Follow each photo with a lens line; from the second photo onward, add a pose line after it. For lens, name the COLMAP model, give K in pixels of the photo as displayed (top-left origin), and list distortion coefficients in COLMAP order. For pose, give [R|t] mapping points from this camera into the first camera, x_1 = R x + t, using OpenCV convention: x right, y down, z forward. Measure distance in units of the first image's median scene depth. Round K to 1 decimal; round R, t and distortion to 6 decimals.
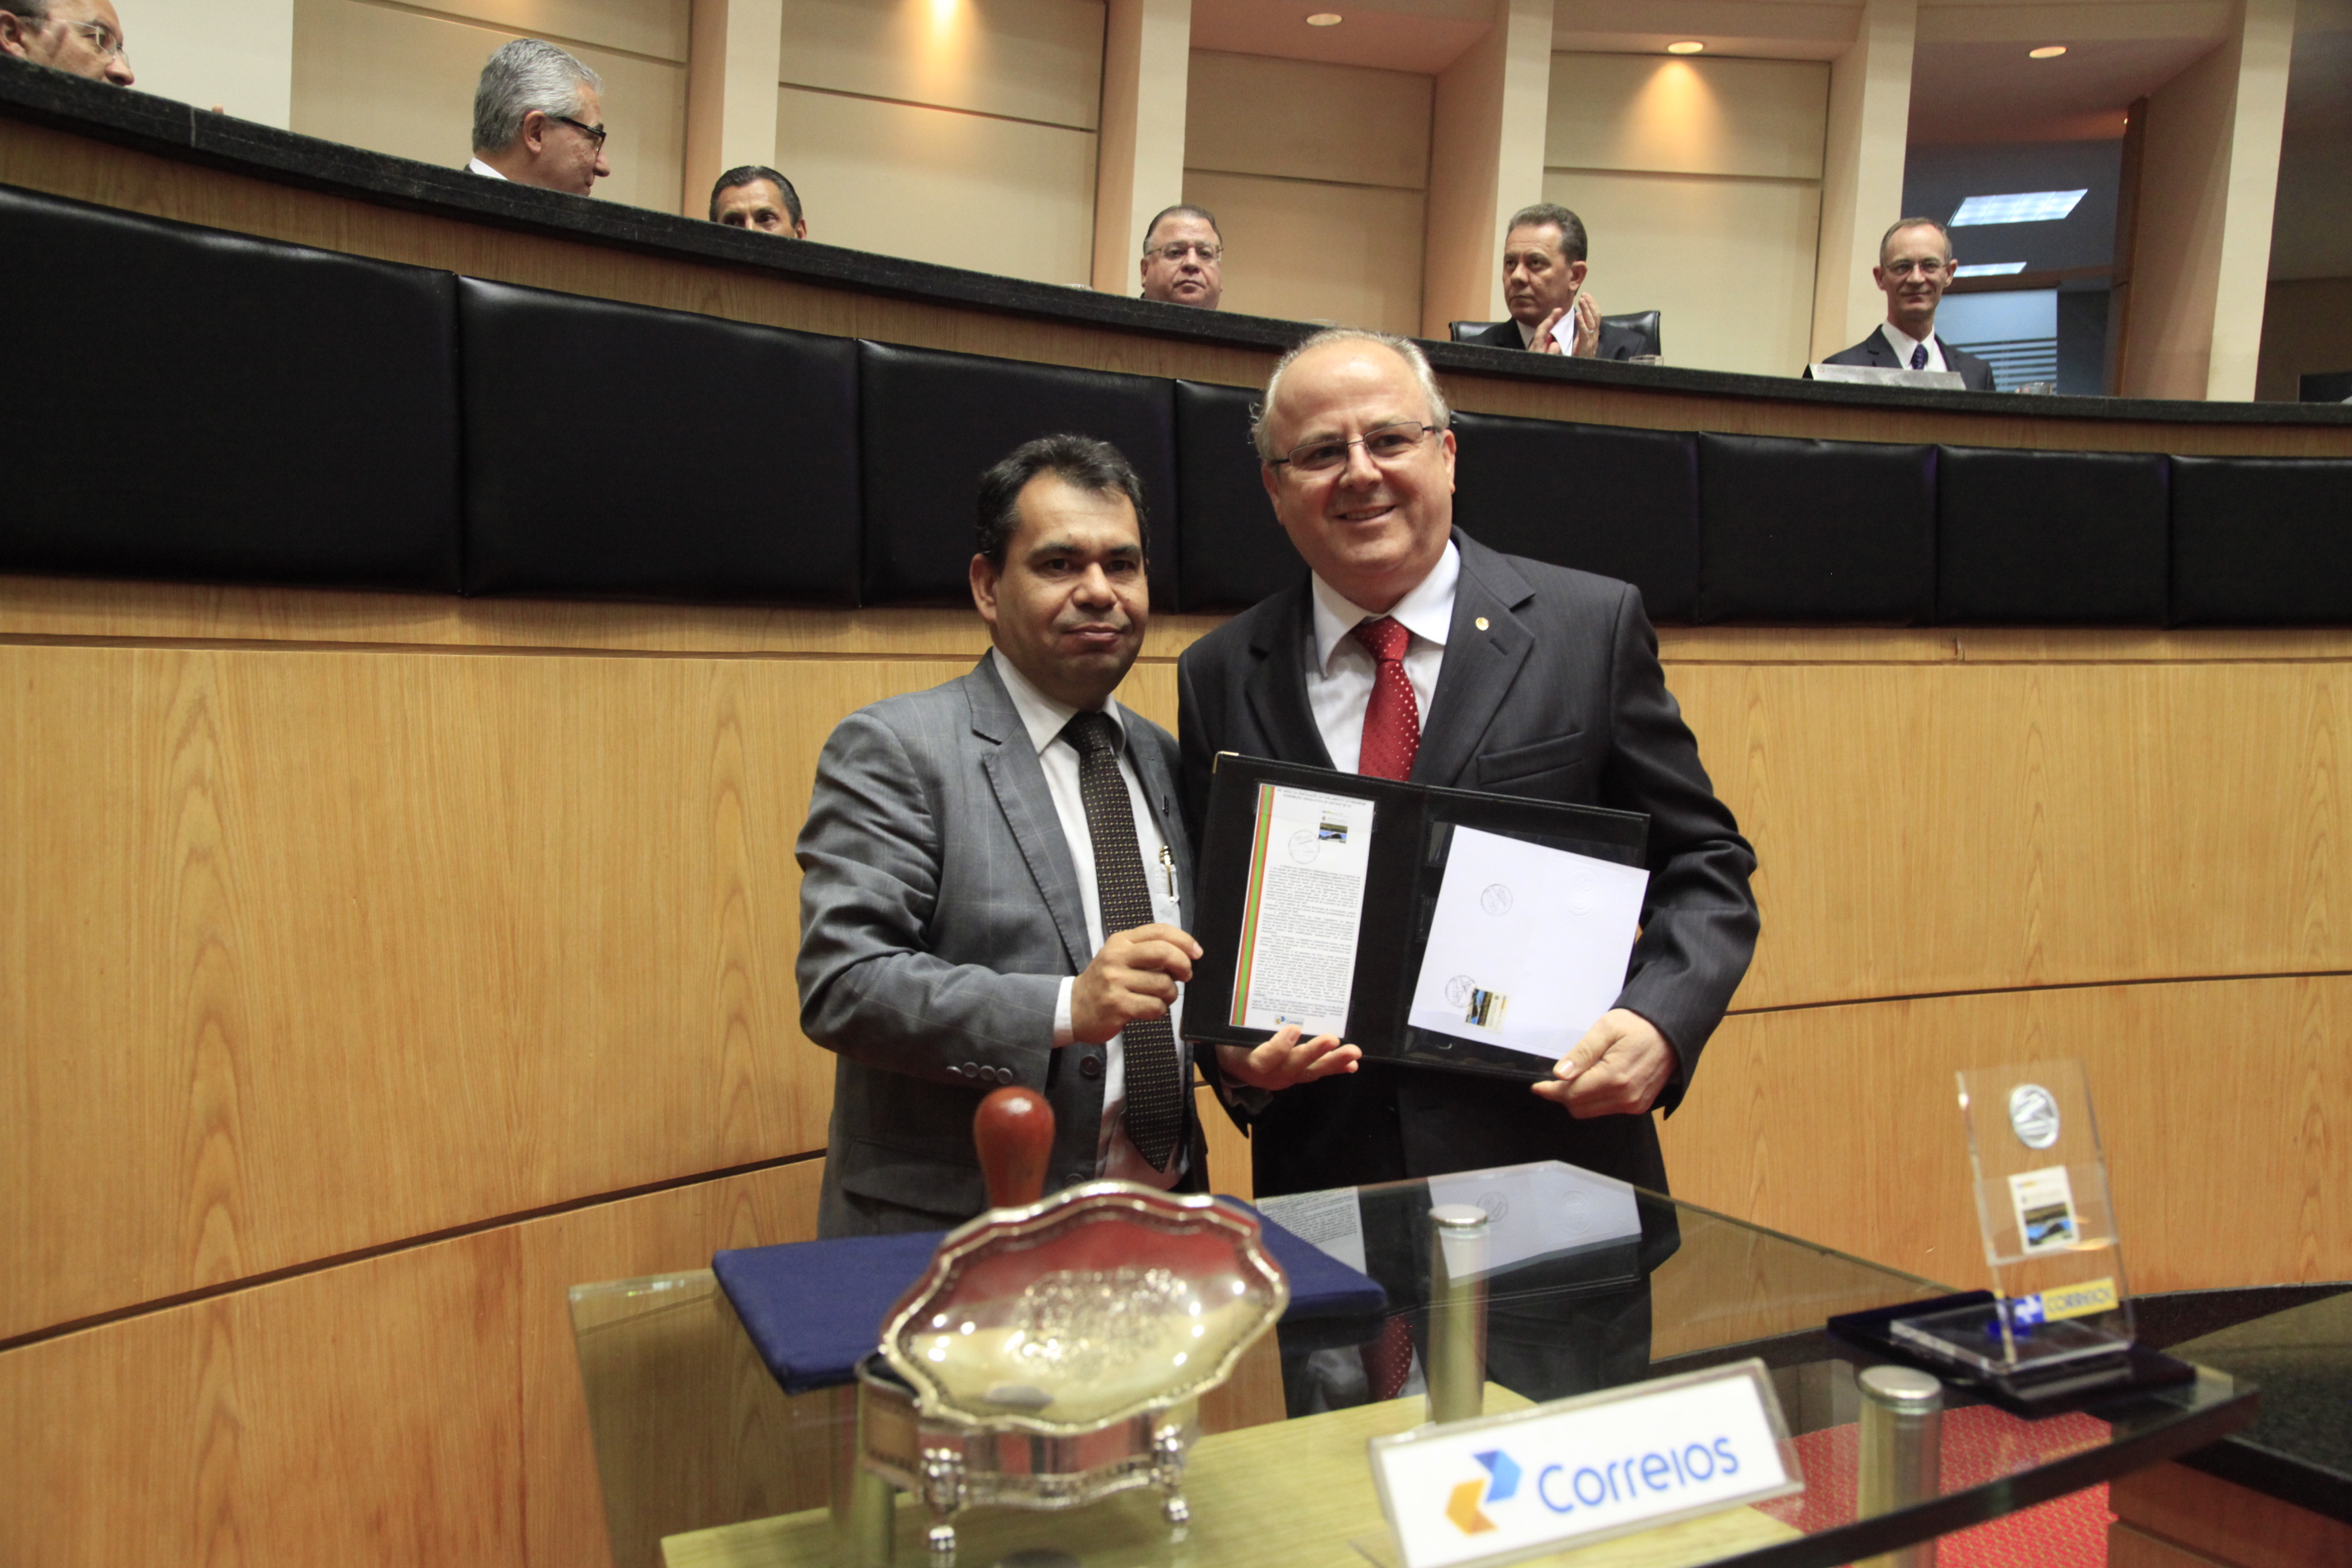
lens RADIAL K [[1909.4, 0, 1170.6], [0, 1909.4, 800.1], [0, 0, 1]] dist [-0.067931, 0.082346]
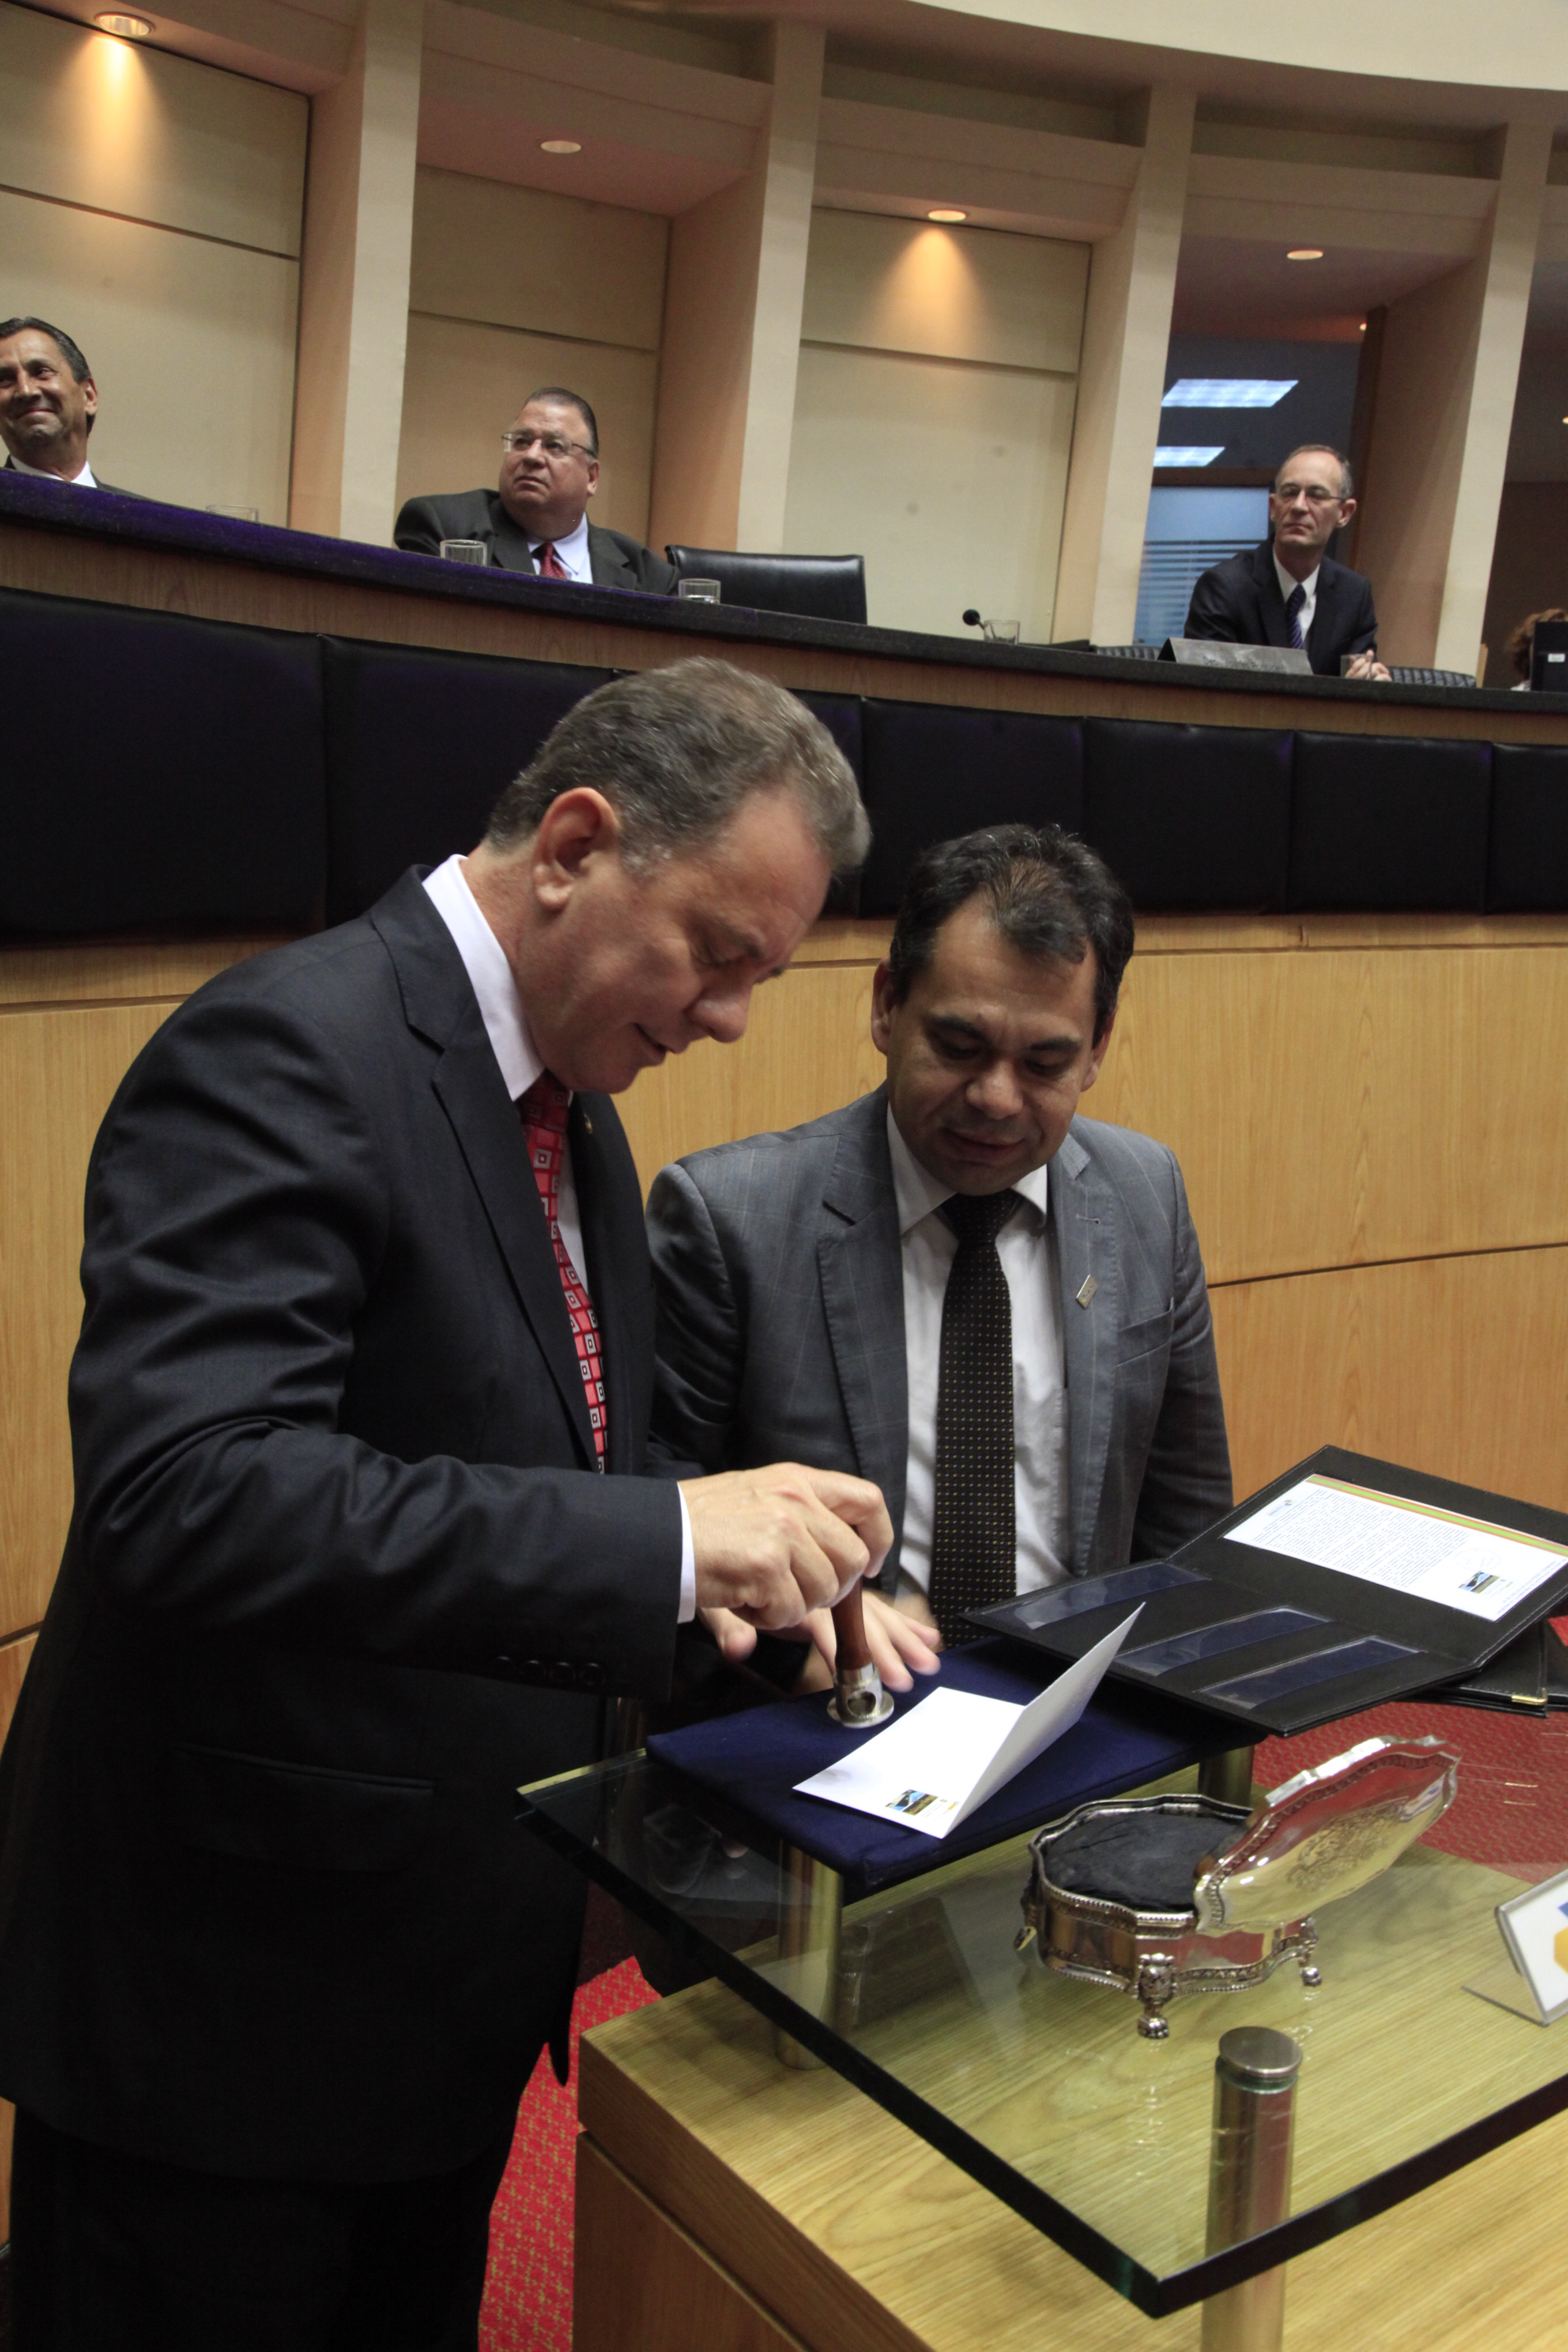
lens RADIAL K [[2143.7, 0, 793.6], [0, 2143.7, 1189.7], [0, 0, 1]] dist [-0.026971, 0.087547]
pose [[0.964489, -0.020807, 0.263303, -0.254114], [-0.005064, 0.995252, 0.097199, -0.094232], [-0.264075, -0.095080, 0.959804, -0.058810]]
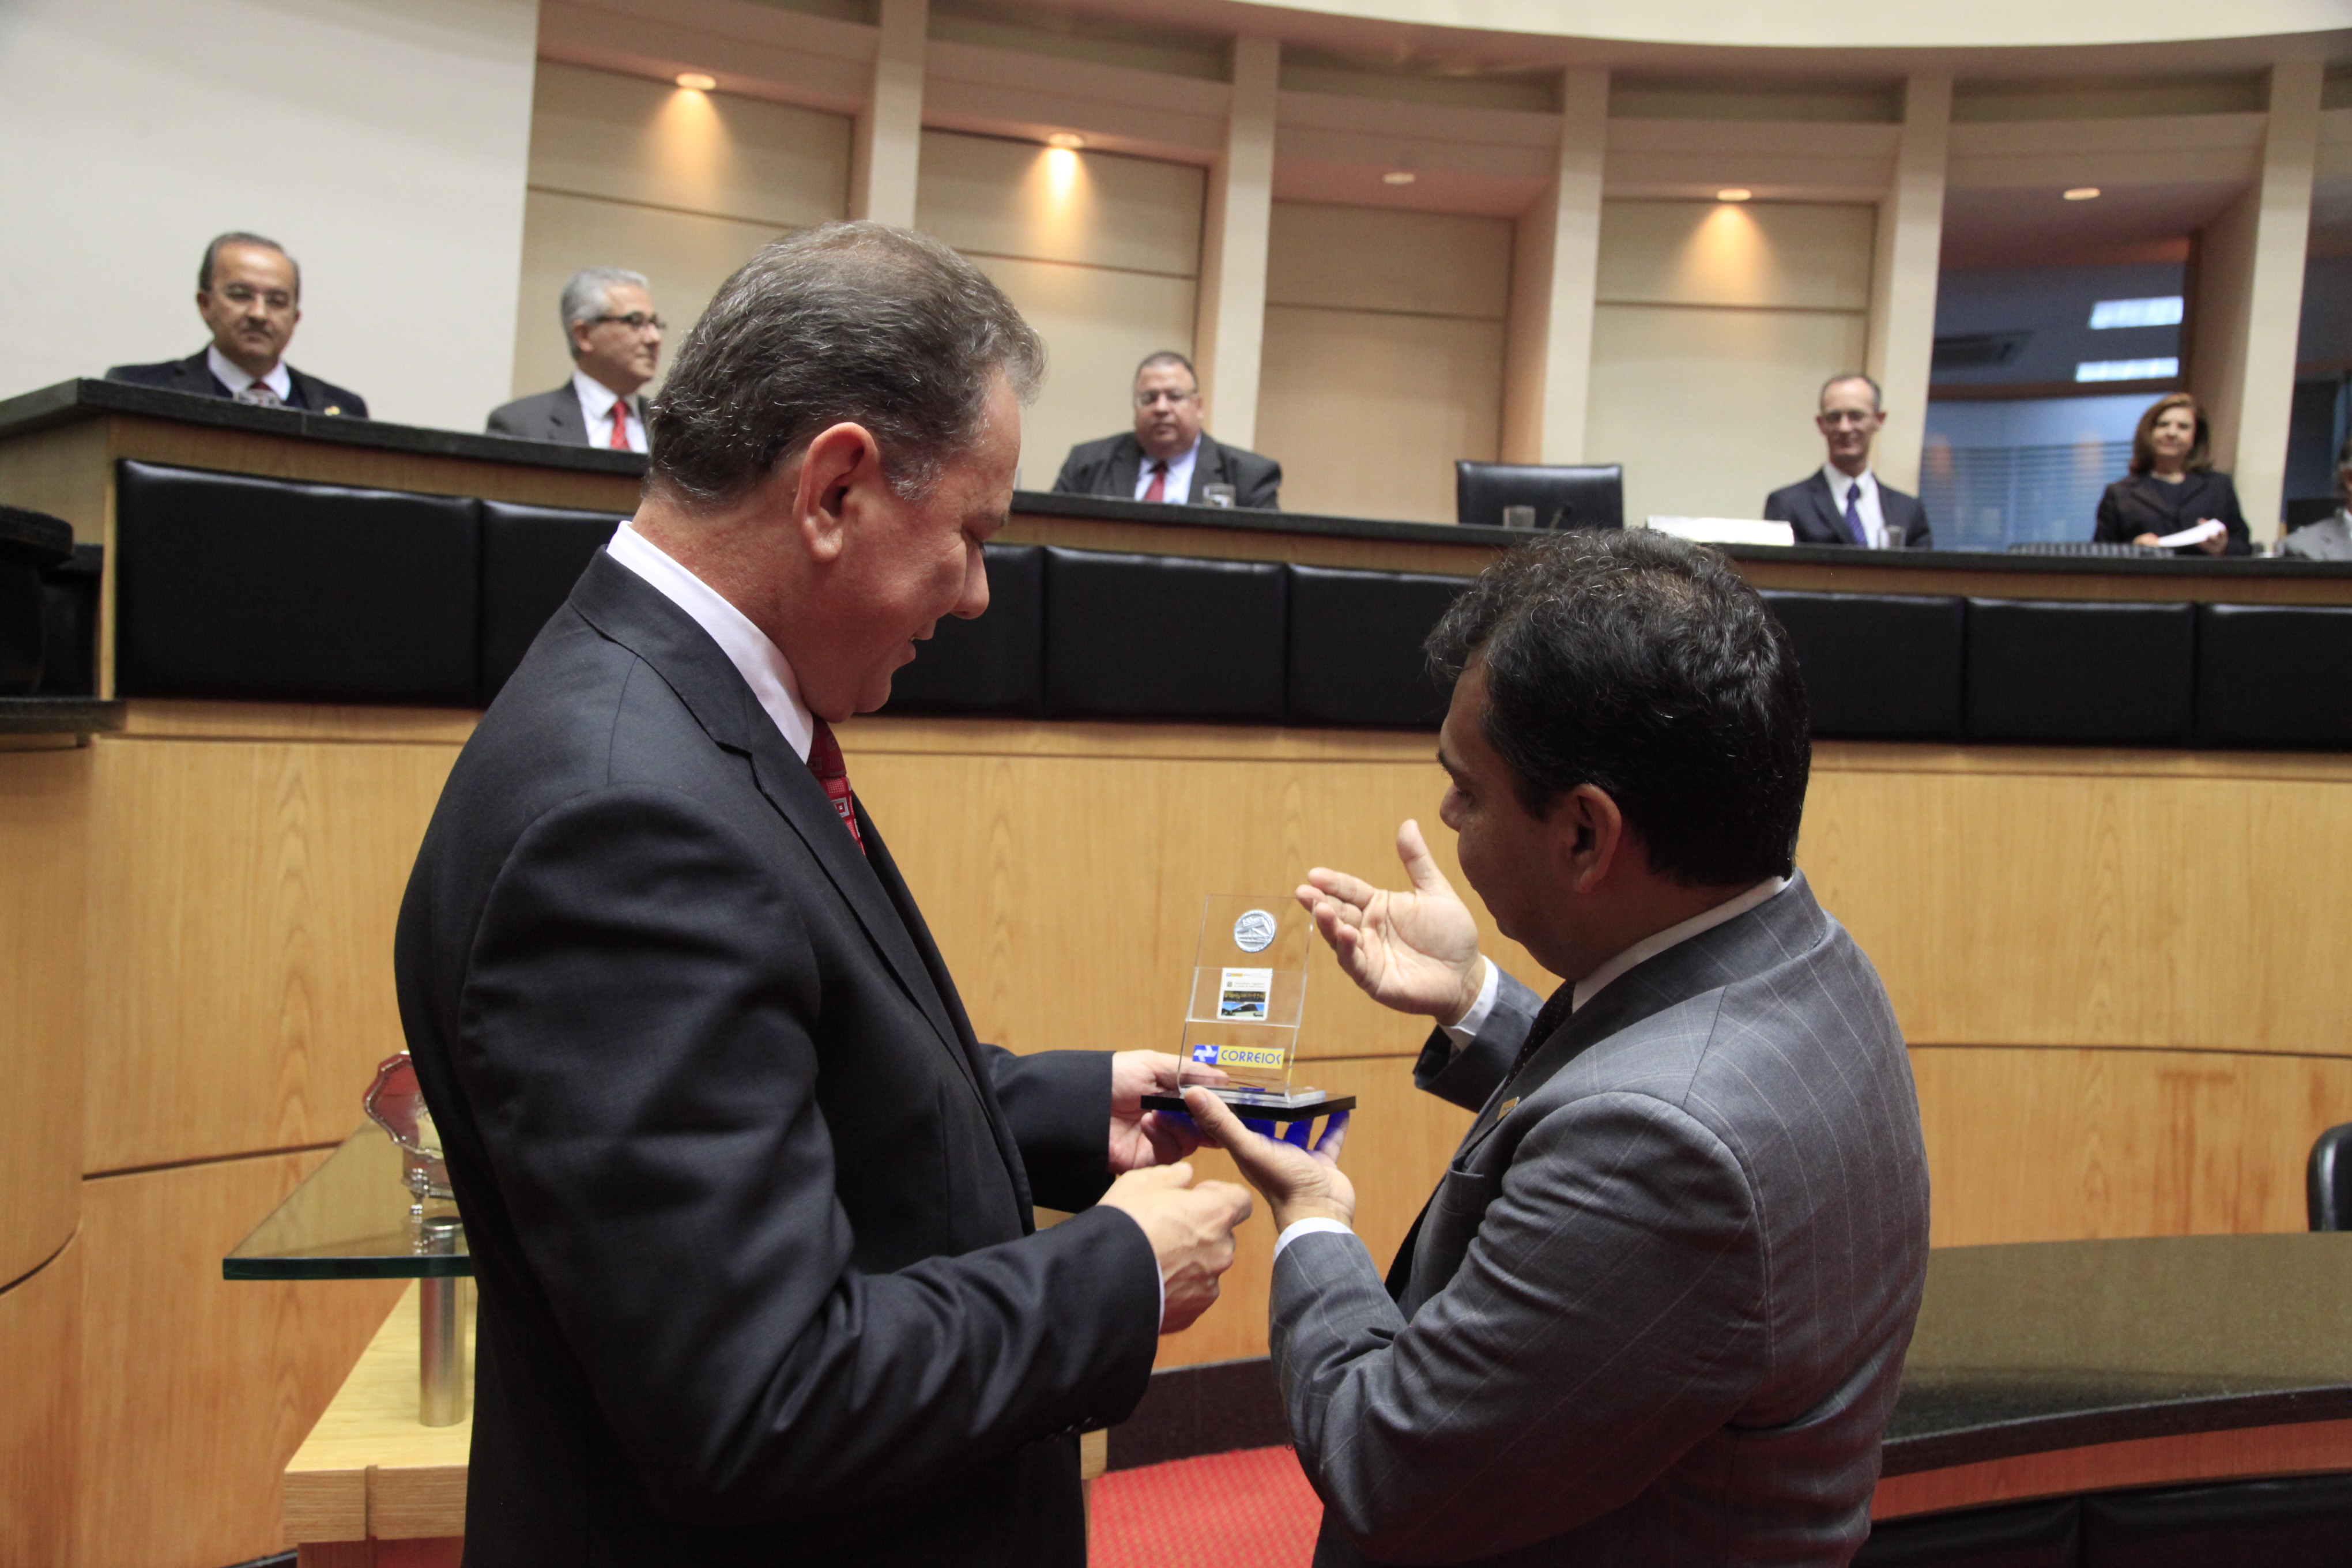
lens RADIAL K [[1876.3, 0, 1170.5], [0, 1876.3, 797.4], [0, 0, 1]] dist [-0.075040, 0.081705]
pose [[0.987416, 0.035151, -0.154190, 0.396186], [-0.038807, 0.999031, -0.020765, -0.027456], [0.153311, 0.026488, 0.987823, -0.375611]]
